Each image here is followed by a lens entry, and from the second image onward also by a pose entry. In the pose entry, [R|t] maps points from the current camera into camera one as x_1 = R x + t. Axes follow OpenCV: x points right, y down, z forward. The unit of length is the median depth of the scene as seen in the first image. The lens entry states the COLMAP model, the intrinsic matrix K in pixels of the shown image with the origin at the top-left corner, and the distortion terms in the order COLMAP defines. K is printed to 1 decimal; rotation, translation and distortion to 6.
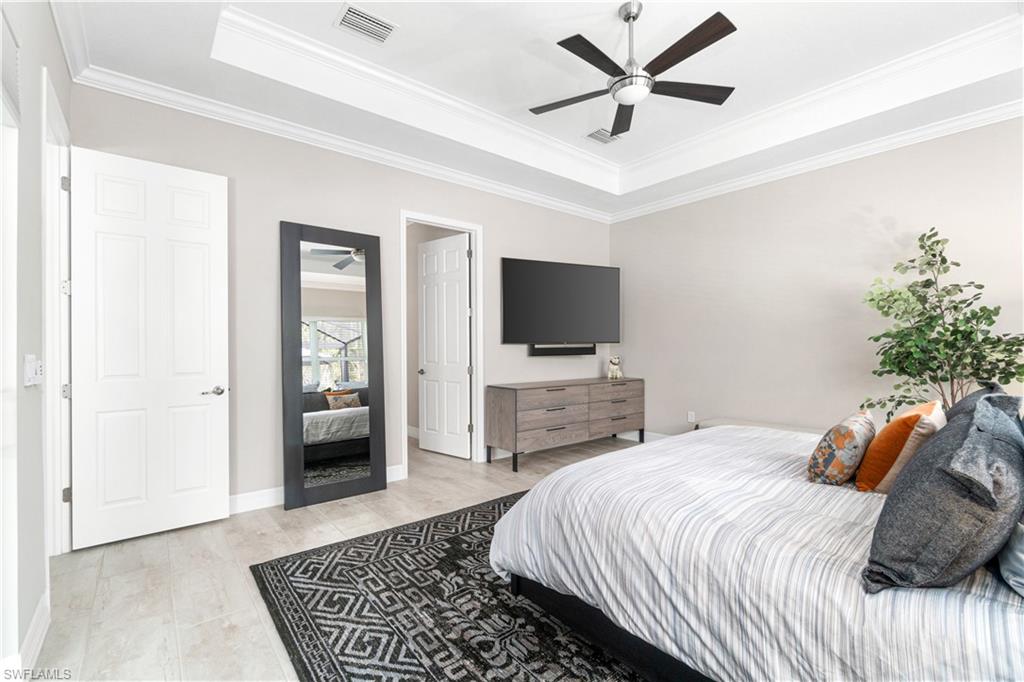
lens RADIAL K [[440.9, 0, 508.7], [0, 440.9, 346.6], [0, 0, 1]] dist [-0.005207, 0.001007]
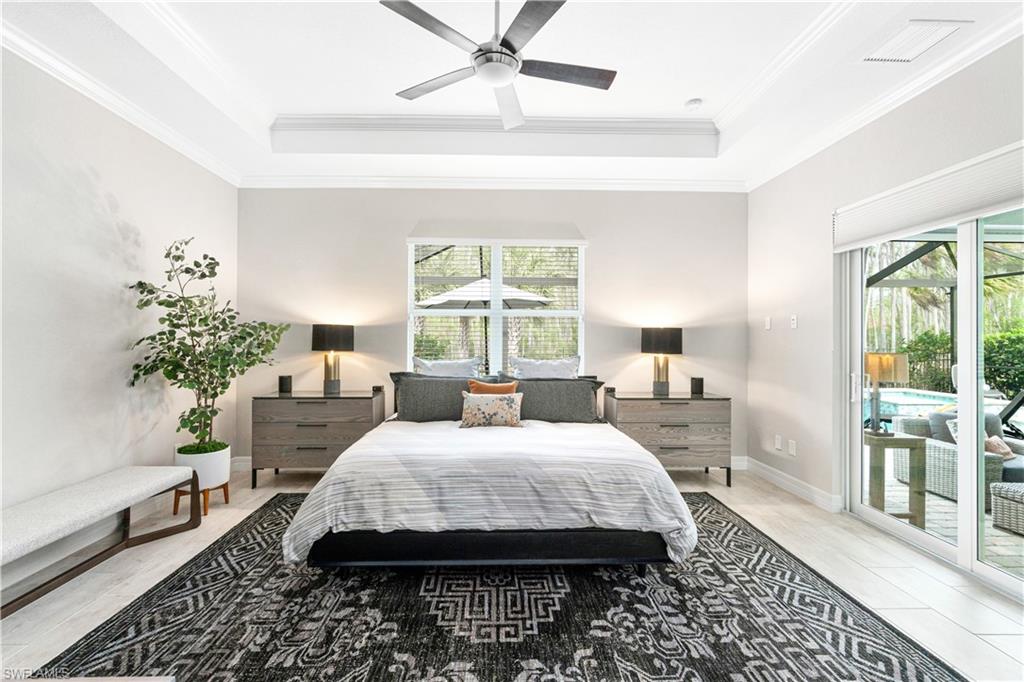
lens RADIAL K [[440.9, 0, 508.3], [0, 440.9, 337.6], [0, 0, 1]] dist [-0.005207, 0.001007]
pose [[-0.787471, 0.004536, 0.616335, -0.347952], [0.001641, 0.999985, -0.005263, -0.050687], [-0.616349, -0.003134, -0.787467, 2.081166]]
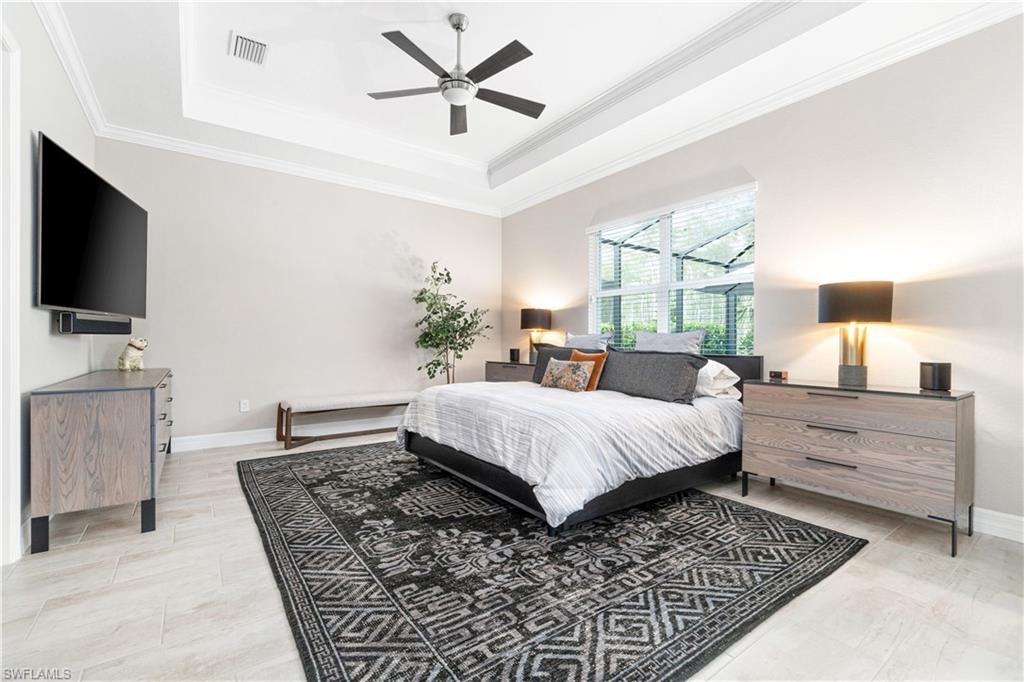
lens RADIAL K [[440.9, 0, 502.8], [0, 440.9, 339.8], [0, 0, 1]] dist [-0.005207, 0.001007]
pose [[0.068054, 0.007031, 0.997657, -1.045617], [-0.001277, 0.999975, -0.006960, 0.075825], [-0.997681, -0.000801, 0.068061, 1.004126]]
